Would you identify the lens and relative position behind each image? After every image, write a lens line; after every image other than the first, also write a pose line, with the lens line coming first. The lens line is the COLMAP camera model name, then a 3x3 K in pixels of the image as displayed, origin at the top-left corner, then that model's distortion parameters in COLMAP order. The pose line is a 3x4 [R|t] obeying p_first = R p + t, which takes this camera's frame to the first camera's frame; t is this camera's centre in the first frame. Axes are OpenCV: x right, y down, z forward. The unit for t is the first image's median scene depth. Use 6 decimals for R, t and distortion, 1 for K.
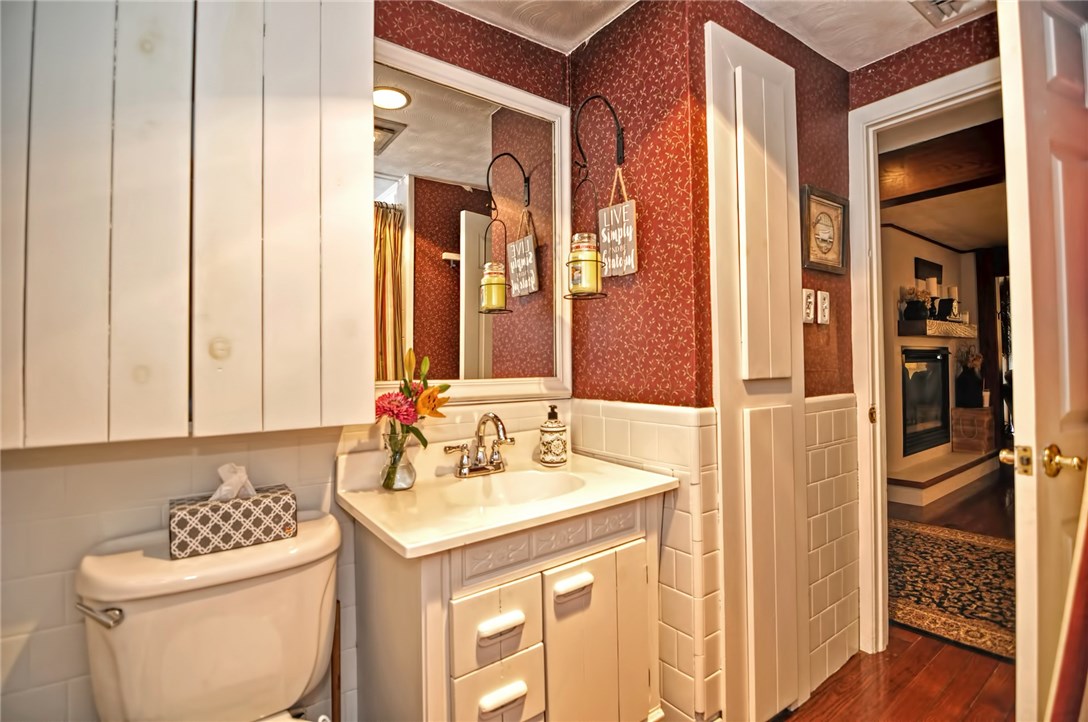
lens RADIAL K [[527.1, 0, 544.7], [0, 527.1, 356.6], [0, 0, 1]] dist [0.001890, -0.016112]
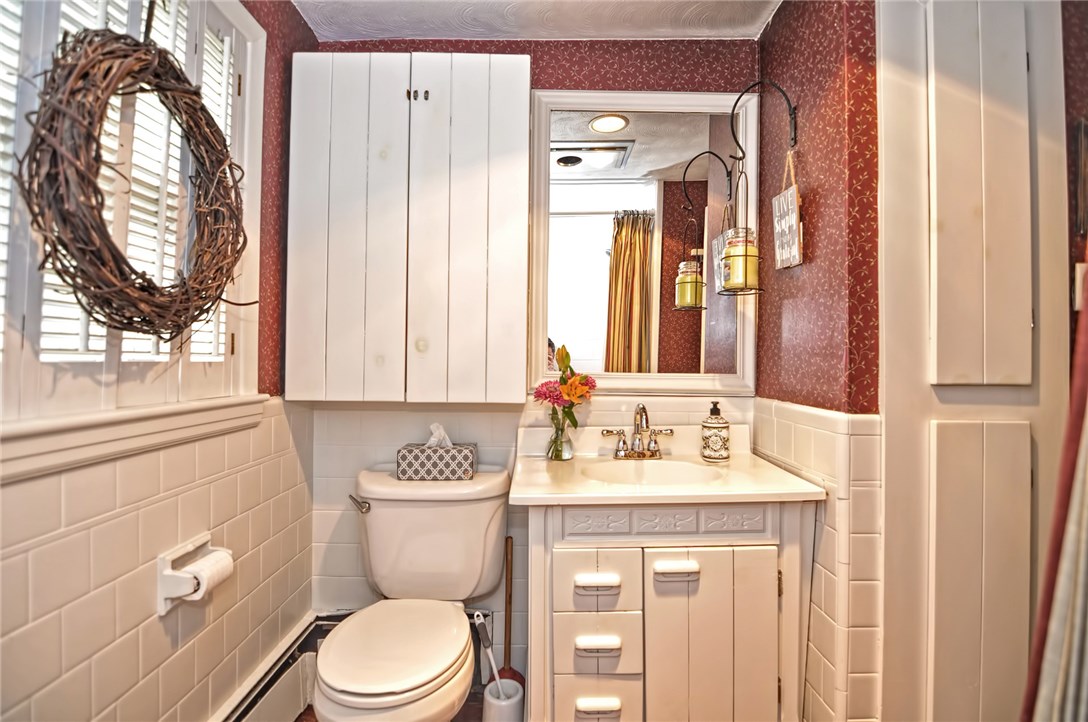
lens RADIAL K [[536.0, 0, 544.1], [0, 536.0, 355.8], [0, 0, 1]] dist [0.001790, -0.016743]
pose [[0.804619, 0.015493, -0.593590, 0.396527], [-0.009692, 0.999869, 0.012959, -0.005215], [0.593713, -0.004674, 0.804663, -0.019947]]
